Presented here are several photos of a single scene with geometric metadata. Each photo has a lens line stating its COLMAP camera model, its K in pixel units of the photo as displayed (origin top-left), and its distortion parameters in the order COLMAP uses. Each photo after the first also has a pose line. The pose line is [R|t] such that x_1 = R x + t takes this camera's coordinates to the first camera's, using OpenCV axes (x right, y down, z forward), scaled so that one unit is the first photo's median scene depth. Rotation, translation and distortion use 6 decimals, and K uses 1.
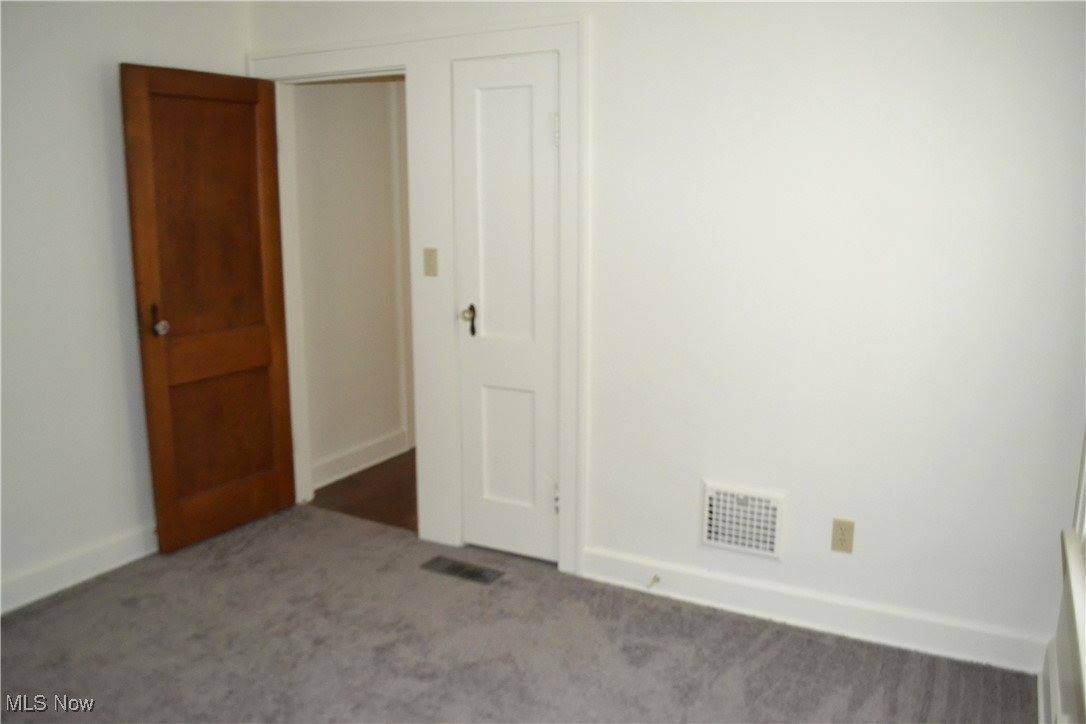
lens RADIAL K [[882.0, 0, 543.0], [0, 882.0, 362.0], [0, 0, 1]] dist [-0.072525, -0.002571]
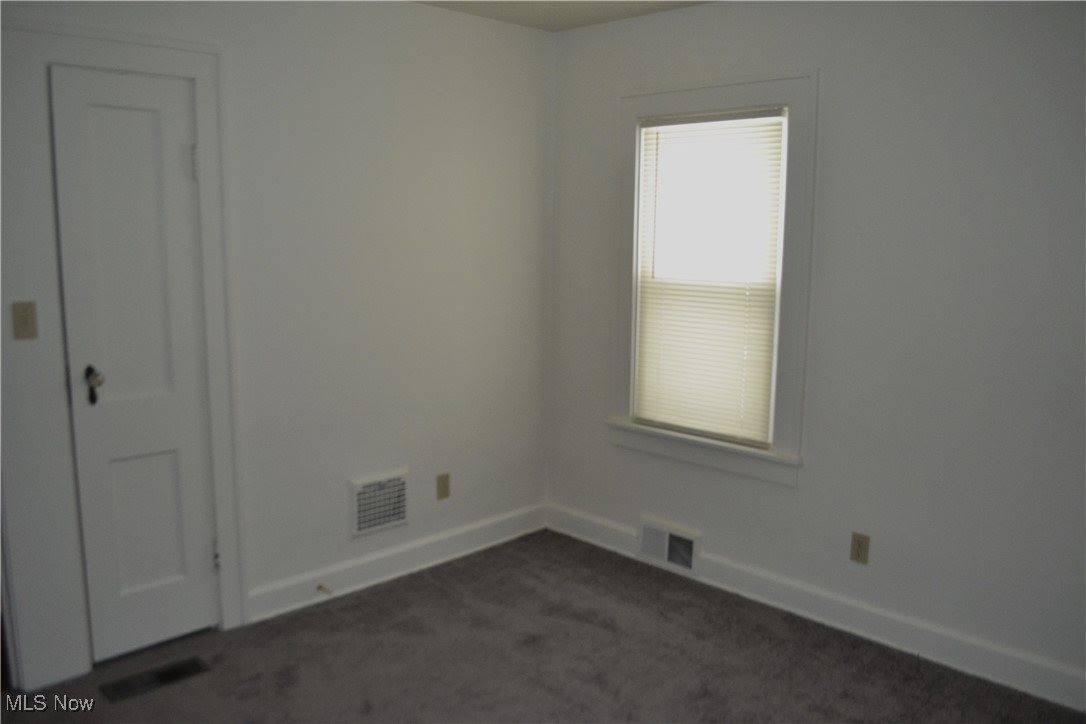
lens RADIAL K [[863.4, 0, 543.0], [0, 863.4, 362.0], [0, 0, 1]] dist [-0.018698, -0.000489]
pose [[0.286414, -0.140946, 0.947682, -0.760584], [0.168262, 0.981147, 0.095070, -0.079090], [-0.943215, 0.132229, 0.304730, 0.385687]]
